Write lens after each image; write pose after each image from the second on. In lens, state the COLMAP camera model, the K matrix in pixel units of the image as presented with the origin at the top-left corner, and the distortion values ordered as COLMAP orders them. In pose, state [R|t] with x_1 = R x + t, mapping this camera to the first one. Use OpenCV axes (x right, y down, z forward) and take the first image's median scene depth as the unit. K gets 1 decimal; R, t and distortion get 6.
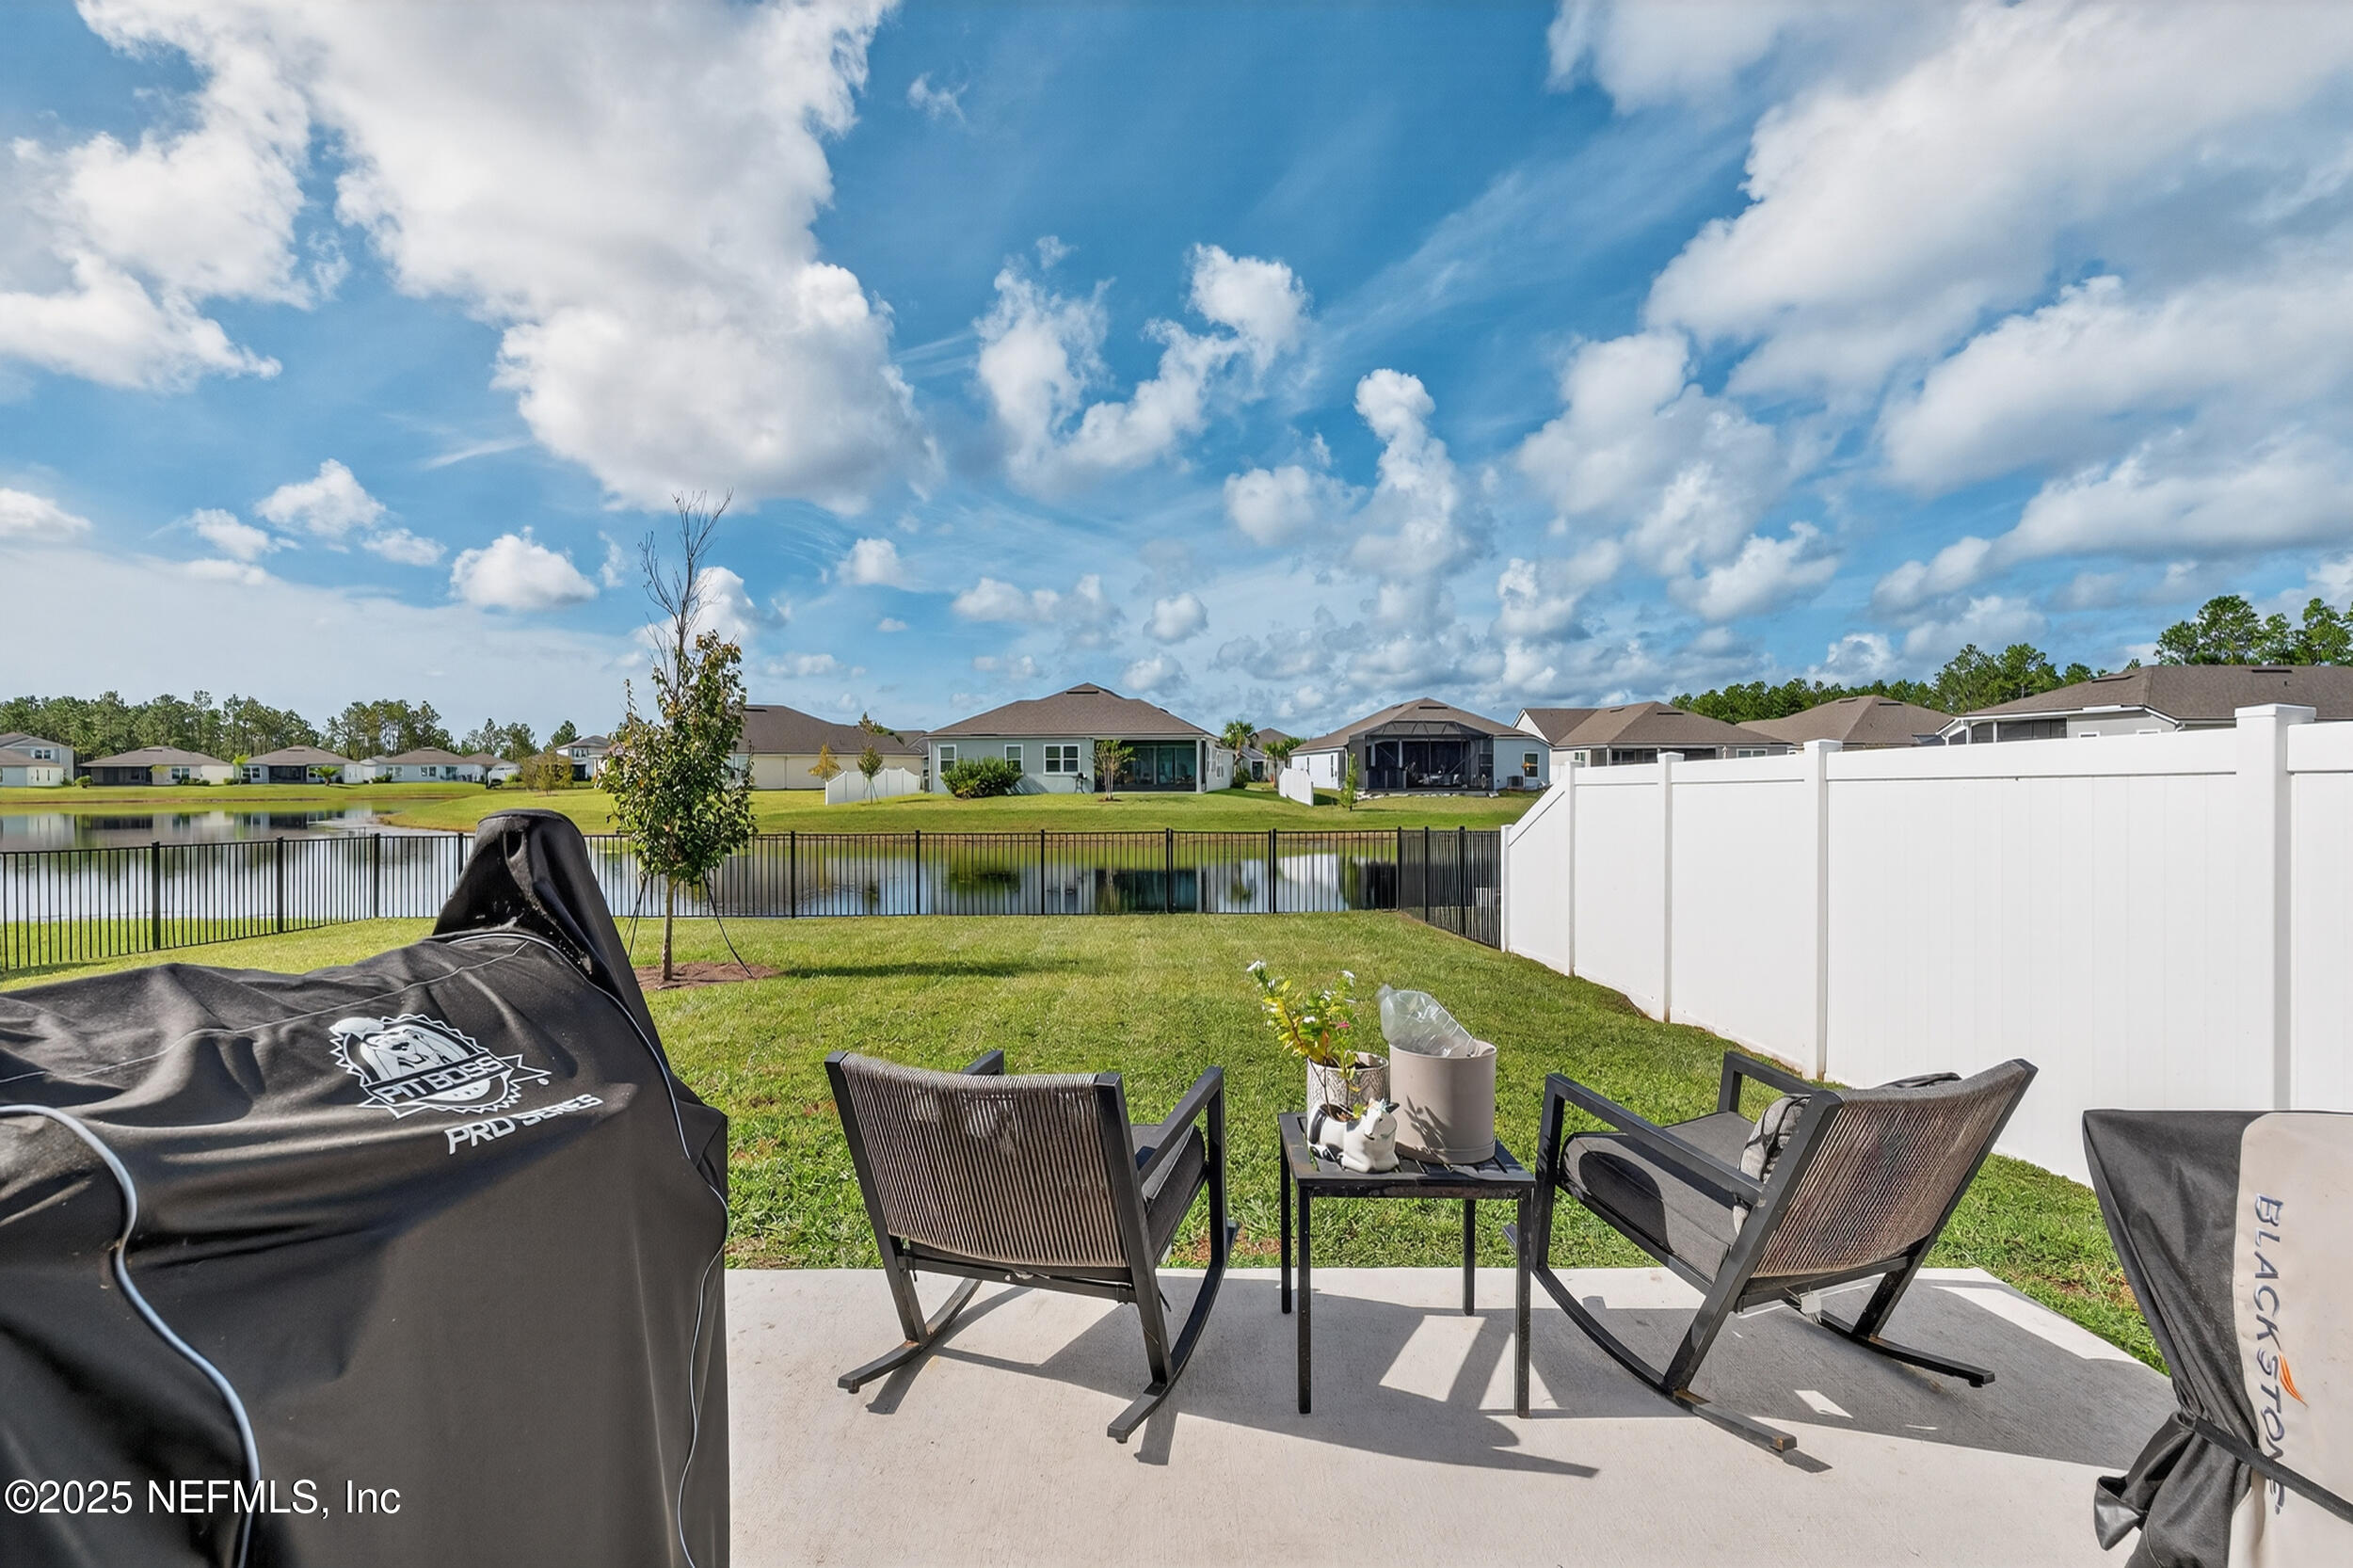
lens RADIAL K [[1145.8, 0, 1175.3], [0, 1145.8, 777.4], [0, 0, 1]] dist [-0.007578, 0.002613]
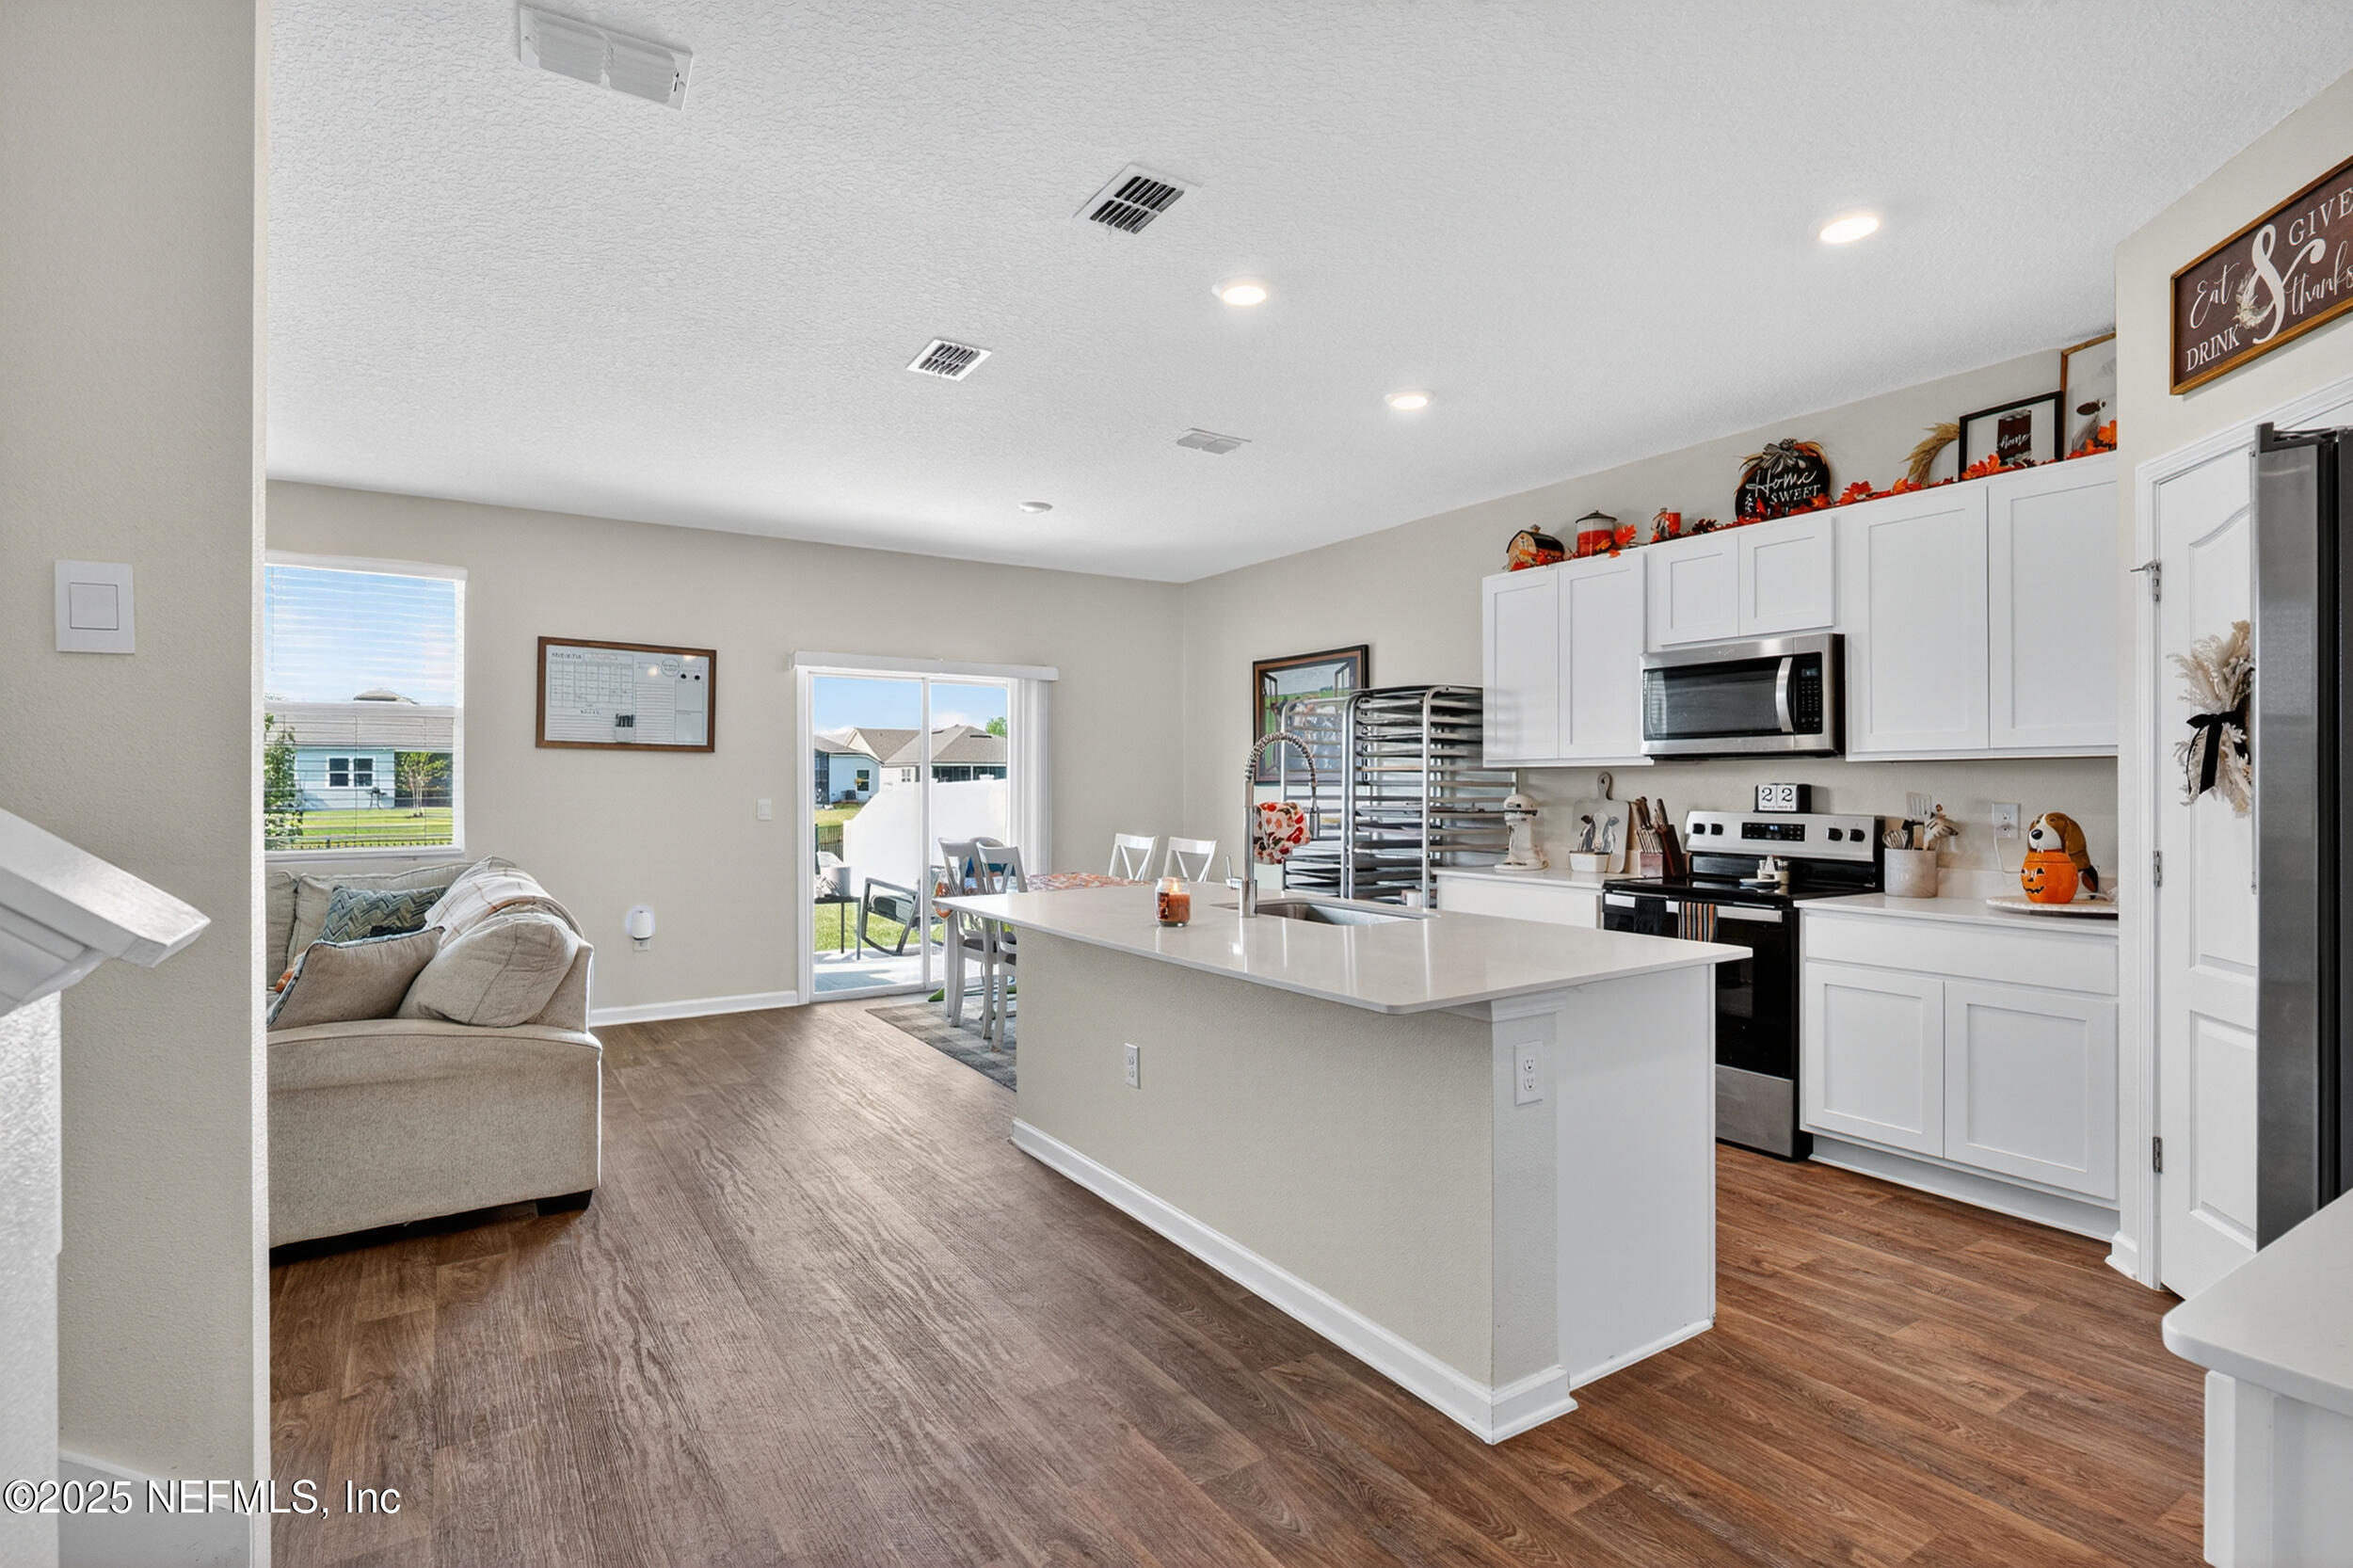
lens RADIAL K [[1145.8, 0, 1178.6], [0, 1145.8, 779.4], [0, 0, 1]] dist [-0.007578, 0.002613]
pose [[0.841810, 0.003842, 0.539760, -0.609648], [0.001888, 0.999948, -0.010061, 0.001326], [-0.539770, 0.009489, 0.841759, -1.979877]]
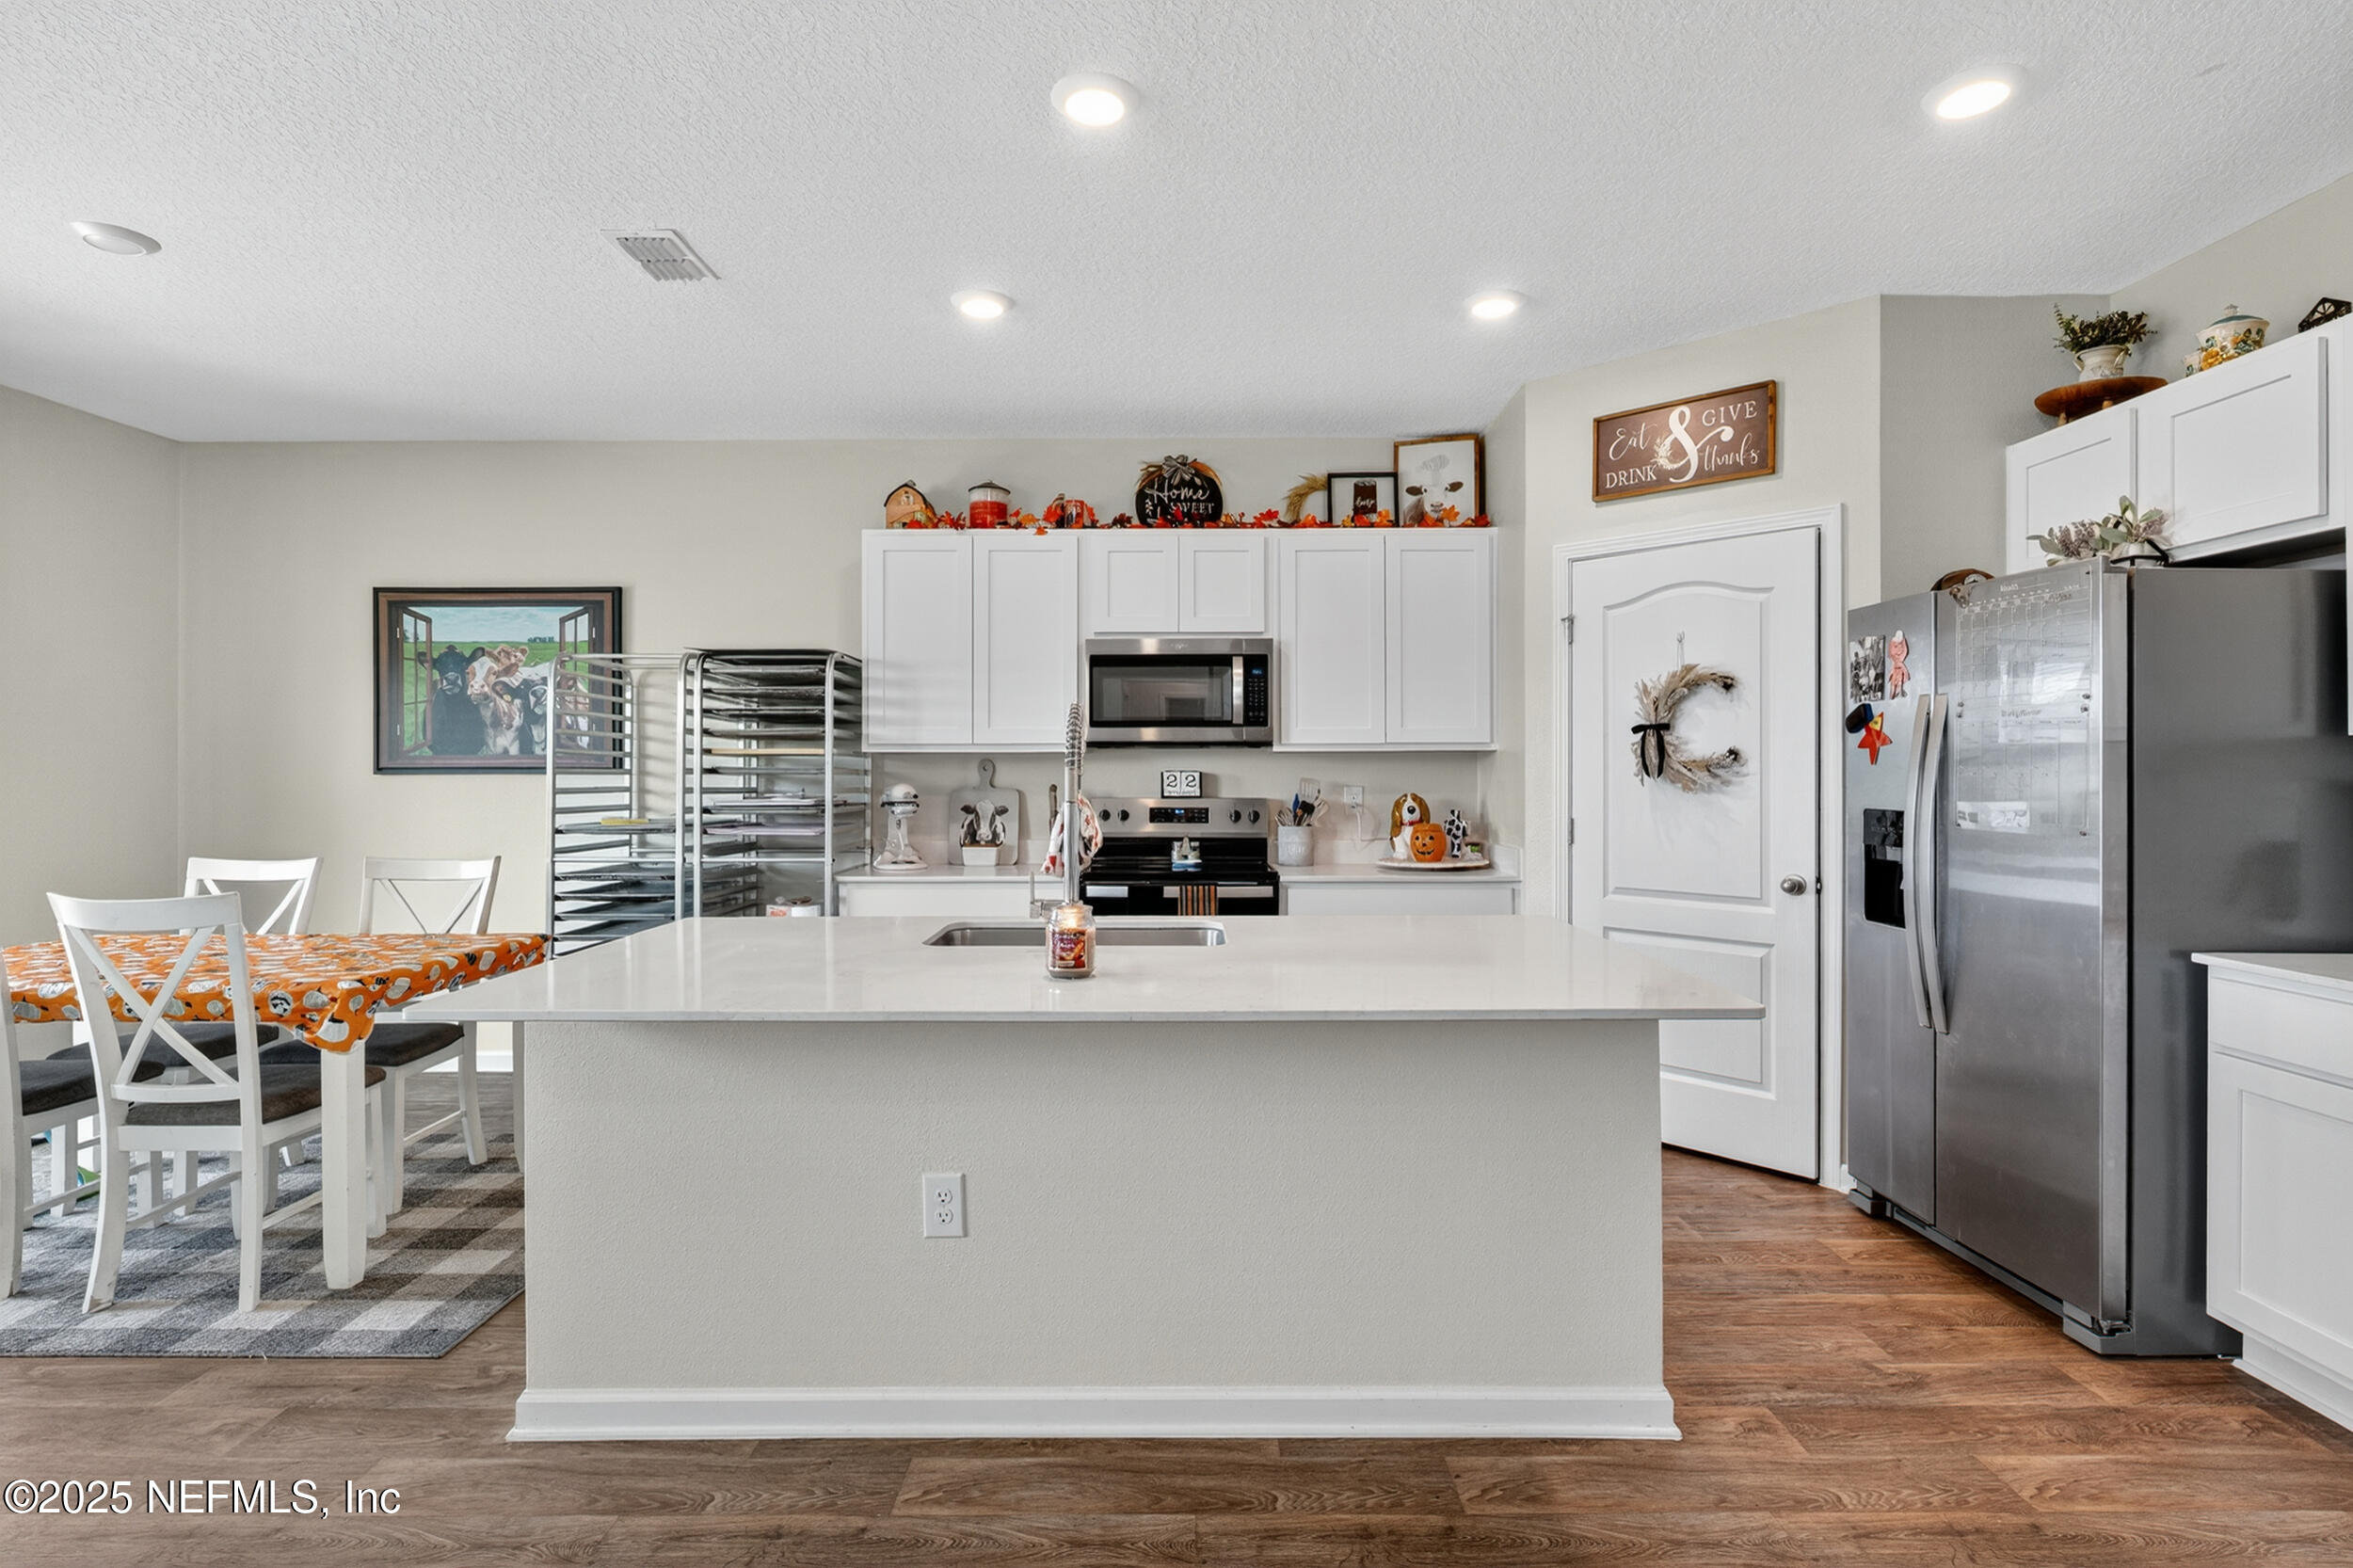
lens RADIAL K [[1145.8, 0, 1177.9], [0, 1145.8, 765.6], [0, 0, 1]] dist [-0.007578, 0.002613]
pose [[0.004456, 0.005492, 0.999975, -0.752910], [0.006558, 0.999963, -0.005521, -0.004200], [-0.999969, 0.006582, 0.004420, -1.249975]]
